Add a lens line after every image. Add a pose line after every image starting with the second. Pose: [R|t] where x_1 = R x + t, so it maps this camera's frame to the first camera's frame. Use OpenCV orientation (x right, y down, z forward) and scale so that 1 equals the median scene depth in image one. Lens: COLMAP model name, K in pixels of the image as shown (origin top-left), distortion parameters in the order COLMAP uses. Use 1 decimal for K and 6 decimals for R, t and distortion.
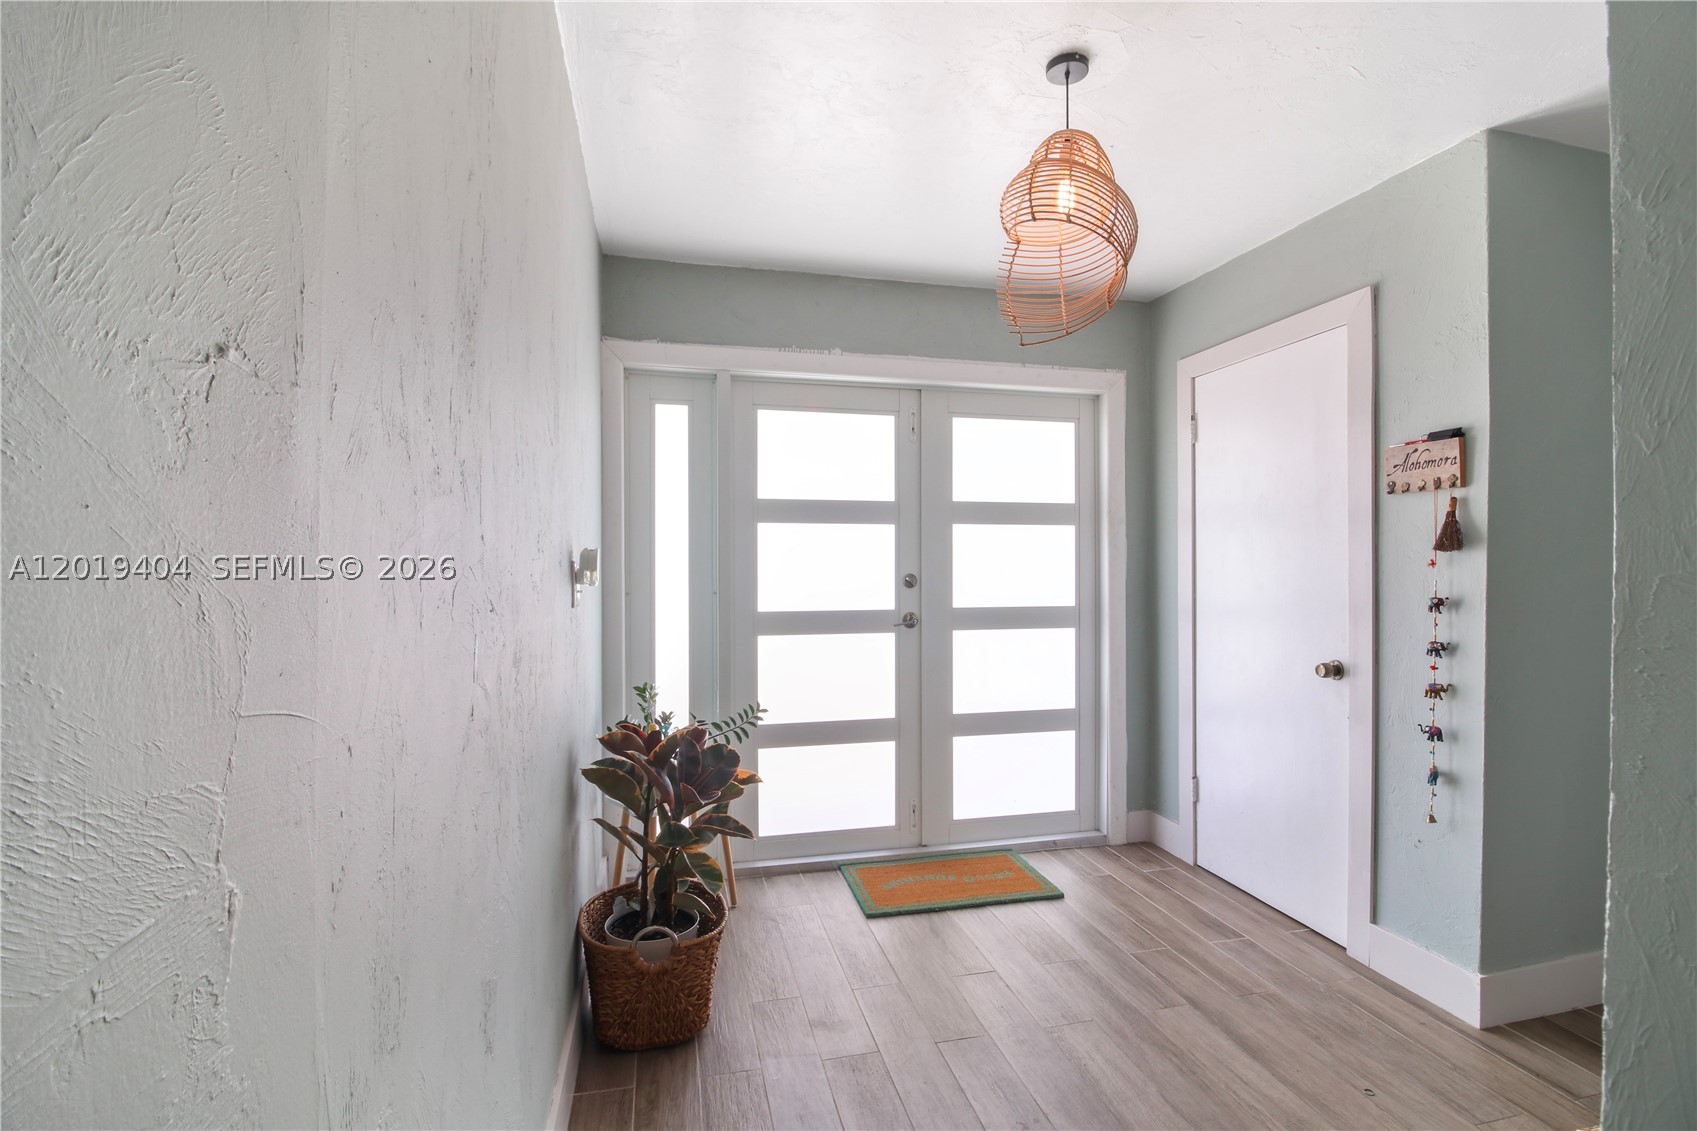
lens RADIAL K [[790.3, 0, 854.5], [0, 790.3, 565.5], [0, 0, 1]] dist [-0.001155, -0.011067]
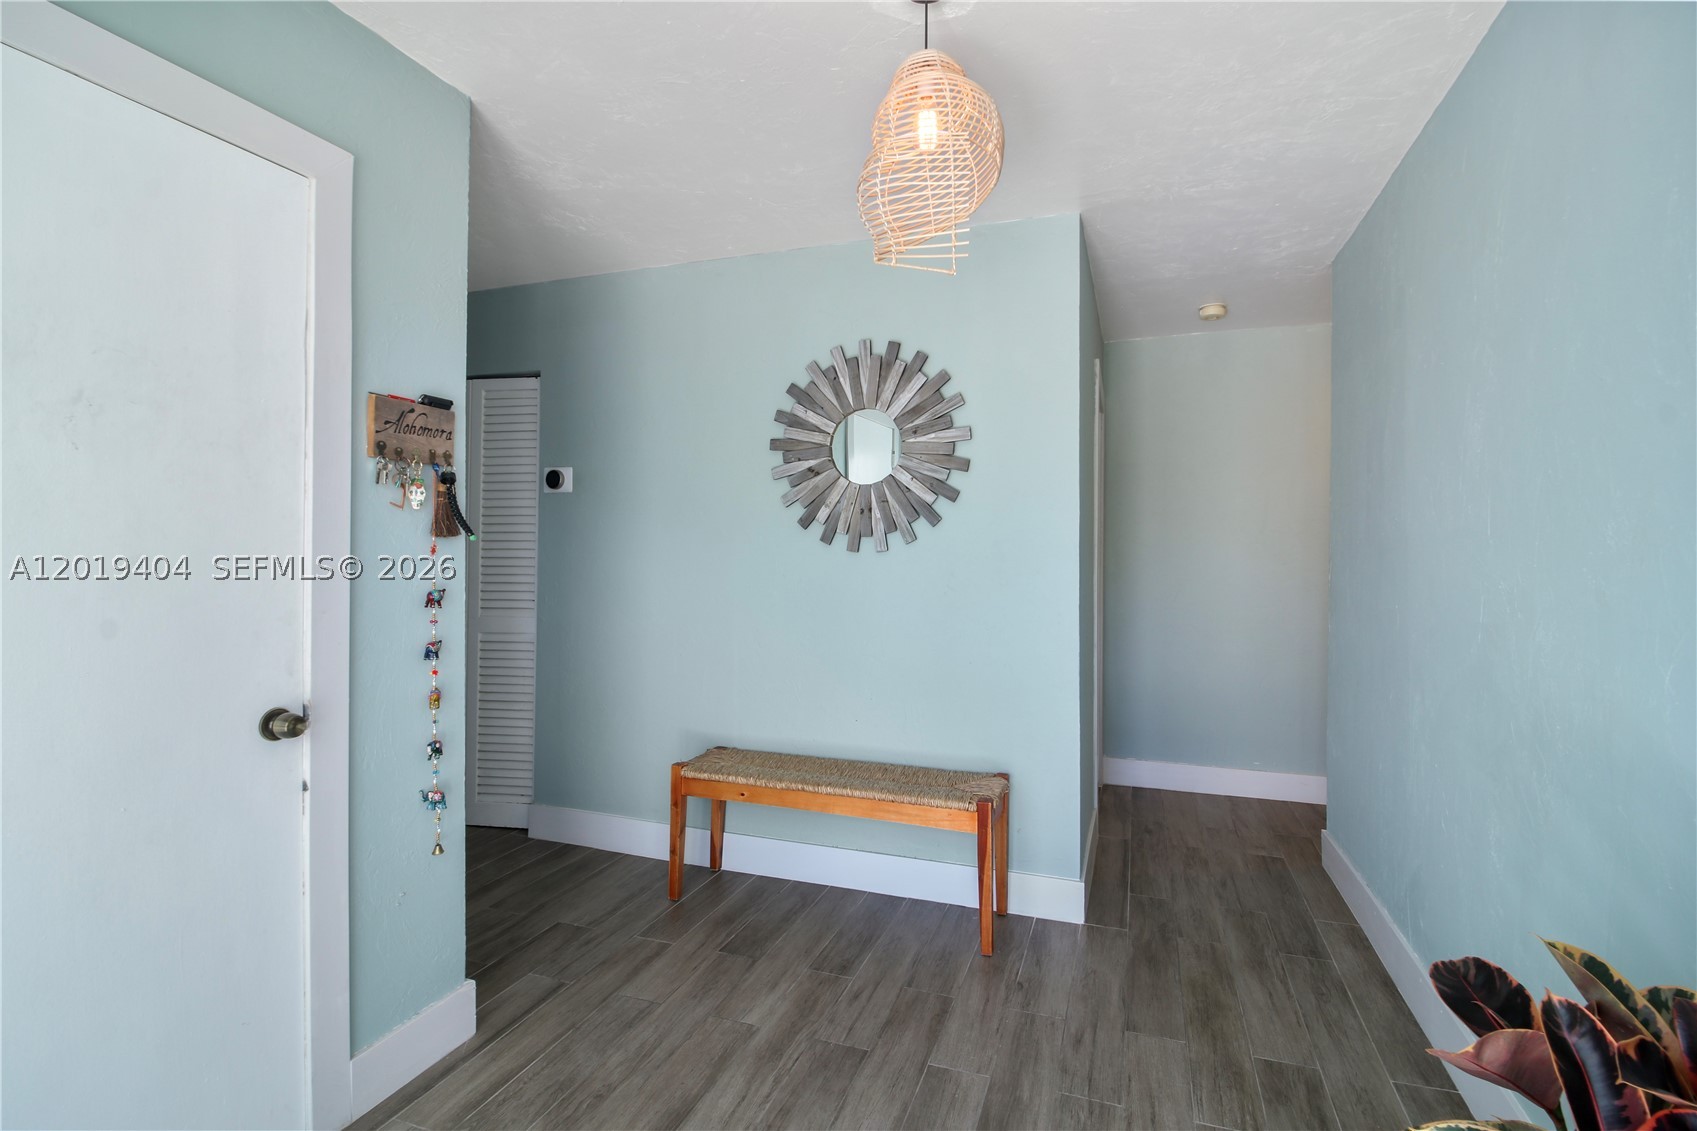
lens RADIAL K [[790.3, 0, 860.2], [0, 790.3, 554.5], [0, 0, 1]] dist [-0.001155, -0.011067]
pose [[-0.839604, -0.002514, 0.543194, -0.116329], [-0.000425, 0.999992, 0.003972, -0.001882], [-0.543199, 0.003104, -0.839598, 1.463656]]
